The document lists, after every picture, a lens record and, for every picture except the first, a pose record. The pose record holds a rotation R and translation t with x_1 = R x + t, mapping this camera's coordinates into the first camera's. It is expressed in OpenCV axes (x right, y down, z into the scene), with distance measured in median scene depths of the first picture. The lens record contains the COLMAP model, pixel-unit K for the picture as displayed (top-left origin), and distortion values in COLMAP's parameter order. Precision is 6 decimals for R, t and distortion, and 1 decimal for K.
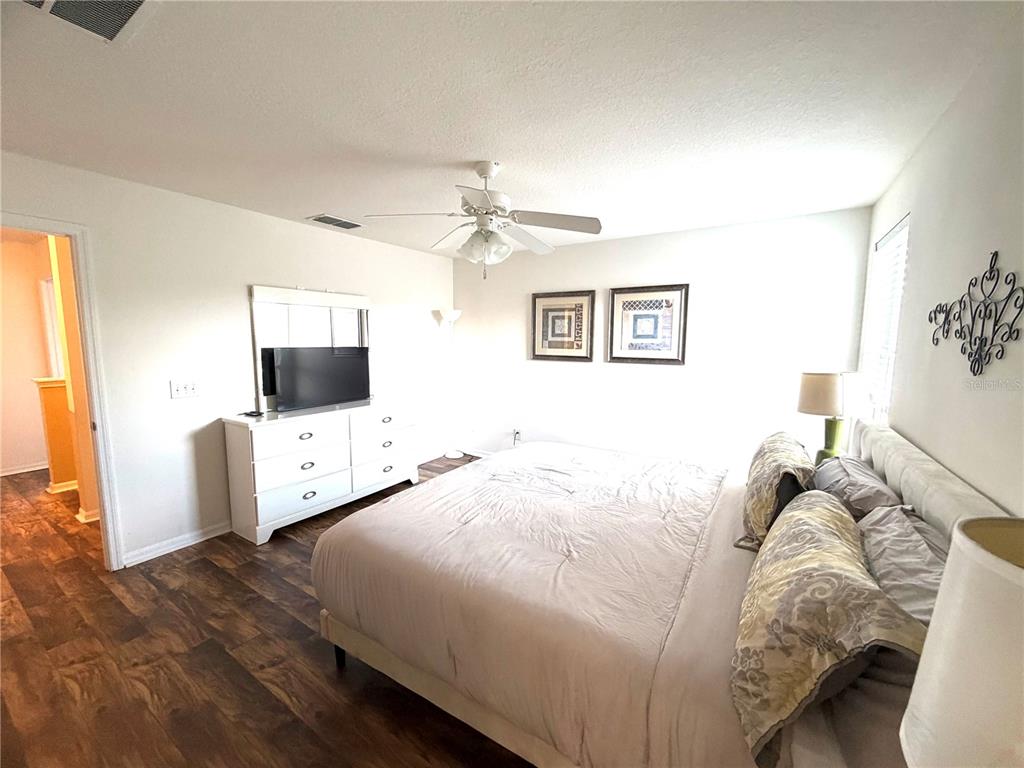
lens RADIAL K [[408.3, 0, 509.2], [0, 408.3, 384.3], [0, 0, 1]] dist [-0.003357, -0.000104]
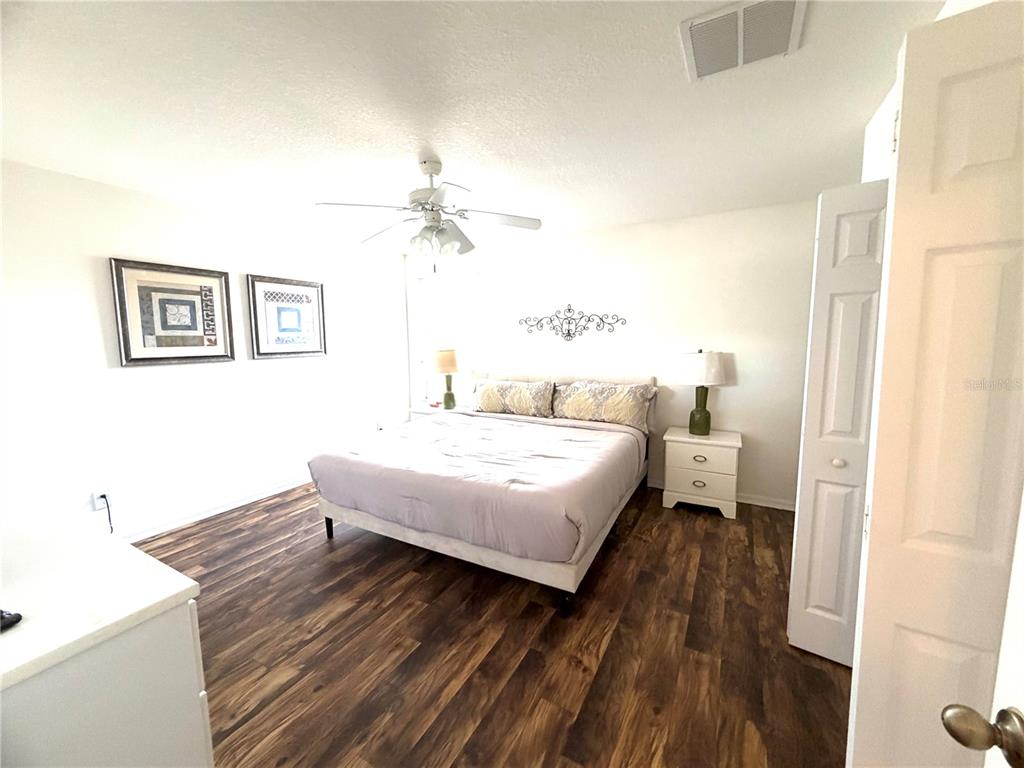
lens RADIAL K [[408.3, 0, 509.2], [0, 408.3, 384.3], [0, 0, 1]] dist [-0.003357, -0.000104]
pose [[-0.061223, -0.123117, 0.990502, -0.676820], [0.119443, 0.984329, 0.129732, -0.051415], [-0.990952, 0.126252, -0.045558, 0.525708]]
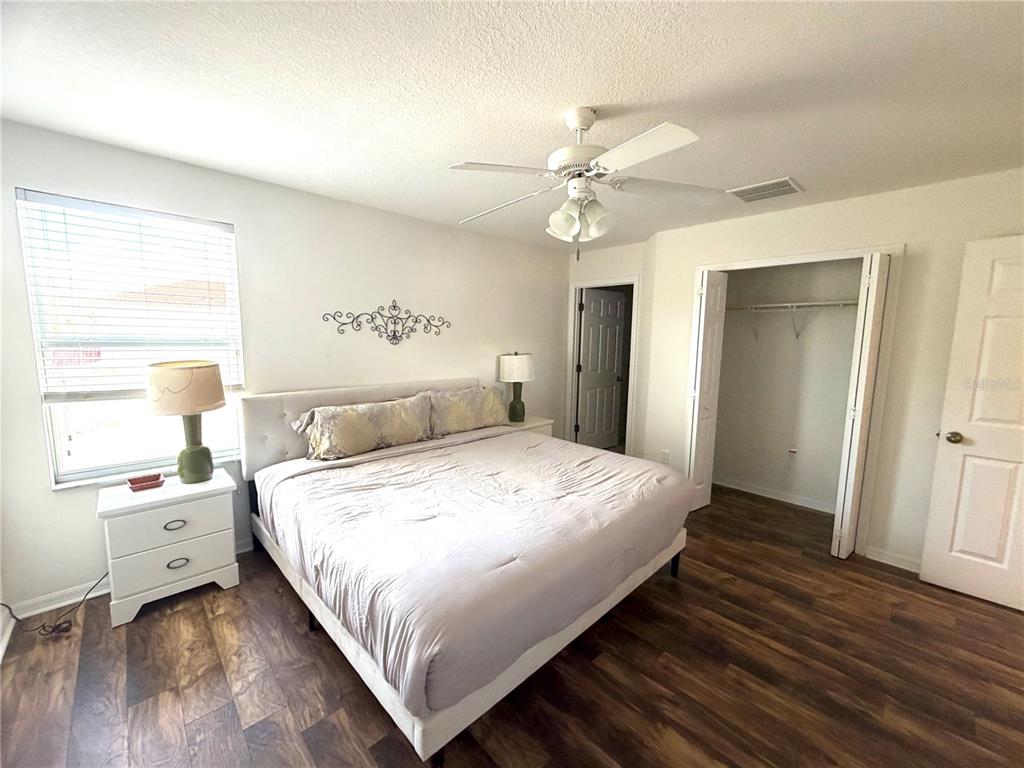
lens RADIAL K [[408.3, 0, 509.2], [0, 408.3, 384.3], [0, 0, 1]] dist [-0.003357, -0.000104]
pose [[-0.970273, -0.051478, 0.236476, -0.076342], [0.004175, 0.973411, 0.229027, -0.121150], [-0.241978, 0.223206, -0.944259, 1.079552]]
